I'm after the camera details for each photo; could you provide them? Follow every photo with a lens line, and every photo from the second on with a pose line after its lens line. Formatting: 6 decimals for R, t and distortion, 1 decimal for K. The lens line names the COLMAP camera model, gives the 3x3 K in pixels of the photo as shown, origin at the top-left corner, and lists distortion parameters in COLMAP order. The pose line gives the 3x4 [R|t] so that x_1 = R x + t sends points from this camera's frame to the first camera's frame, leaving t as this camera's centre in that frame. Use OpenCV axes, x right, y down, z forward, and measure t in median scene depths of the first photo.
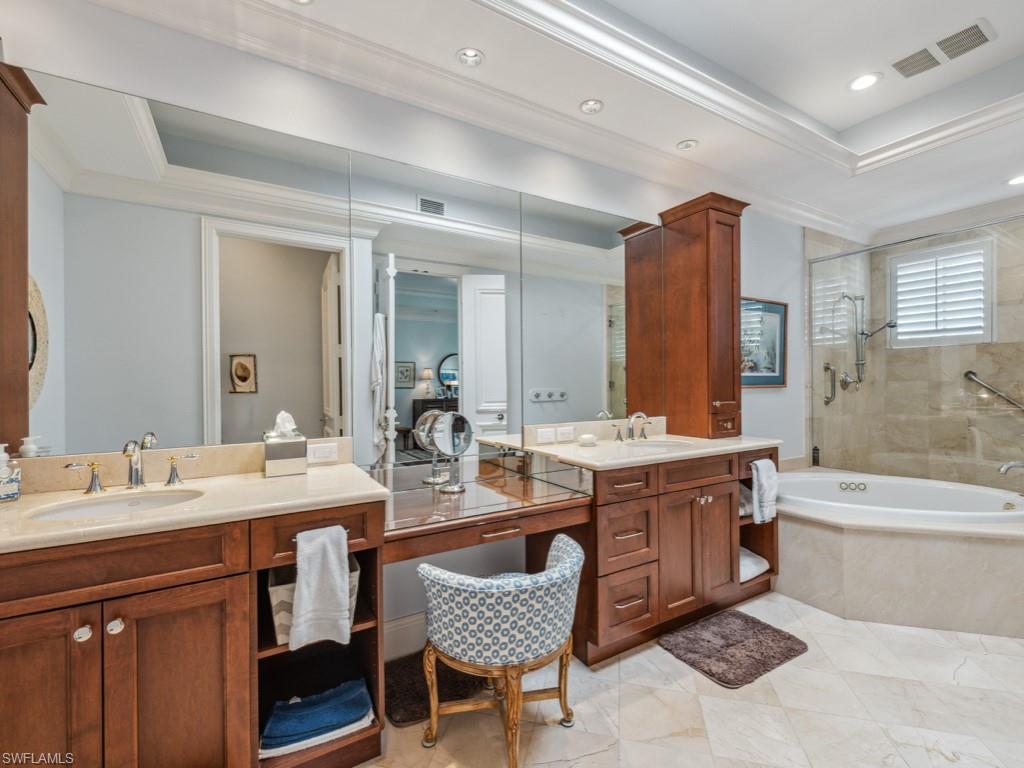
lens RADIAL K [[449.9, 0, 509.3], [0, 449.9, 385.7], [0, 0, 1]] dist [0.001213, -0.000657]
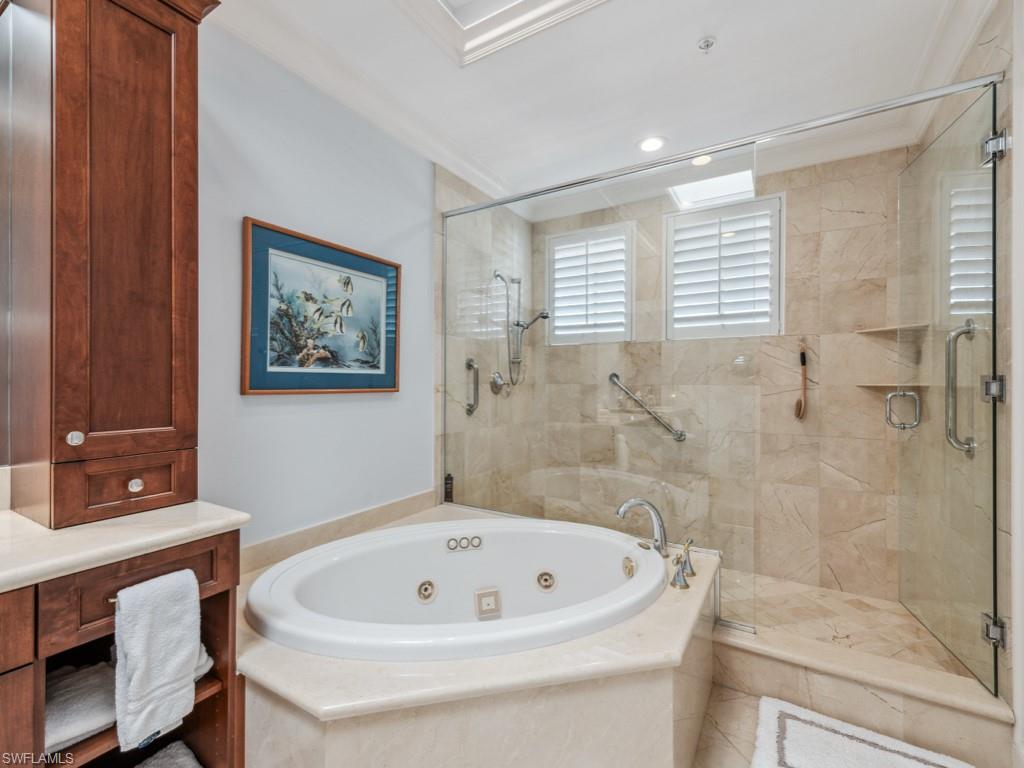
lens RADIAL K [[449.9, 0, 512.6], [0, 449.9, 383.5], [0, 0, 1]] dist [0.001213, -0.000657]
pose [[0.875086, 0.009319, 0.483878, 0.409091], [-0.007526, 0.999956, -0.005647, -0.005747], [-0.483909, 0.001300, 0.875117, 0.314775]]
